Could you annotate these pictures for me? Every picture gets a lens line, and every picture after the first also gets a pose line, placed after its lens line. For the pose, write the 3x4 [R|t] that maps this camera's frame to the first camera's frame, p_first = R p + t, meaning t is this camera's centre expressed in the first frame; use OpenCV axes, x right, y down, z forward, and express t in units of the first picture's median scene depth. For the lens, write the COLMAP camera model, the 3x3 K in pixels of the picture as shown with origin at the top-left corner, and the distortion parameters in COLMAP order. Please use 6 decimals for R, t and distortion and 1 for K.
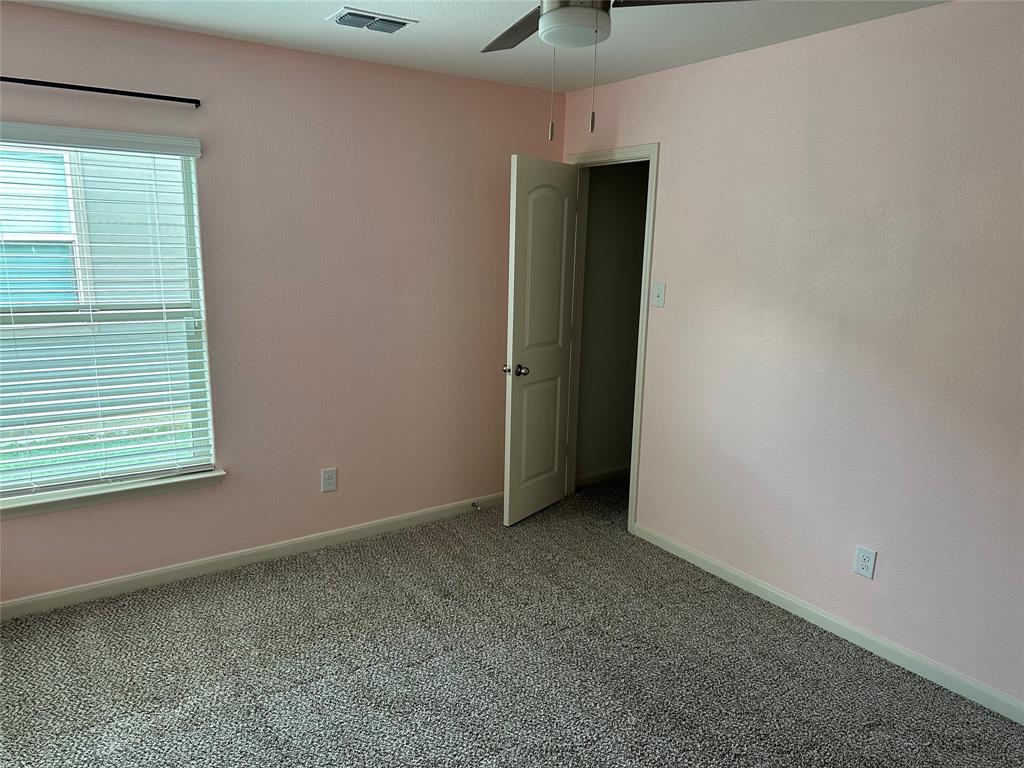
lens RADIAL K [[722.3, 0, 510.6], [0, 722.3, 388.6], [0, 0, 1]] dist [0.115430, -0.113982]
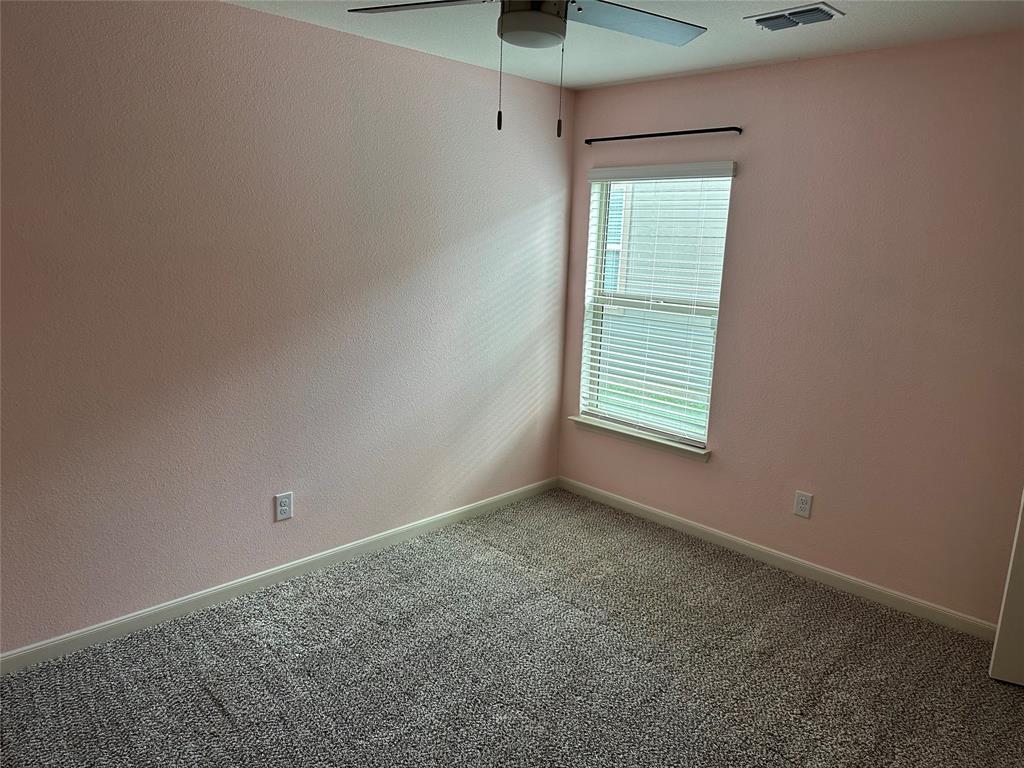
lens RADIAL K [[711.8, 0, 512.0], [0, 711.8, 384.0], [0, 0, 1]] dist [0.181468, -0.114810]
pose [[0.221814, 0.190158, -0.956367, 0.620052], [-0.237548, 0.961788, 0.136140, -0.072889], [0.945711, 0.196986, 0.258509, 0.419915]]
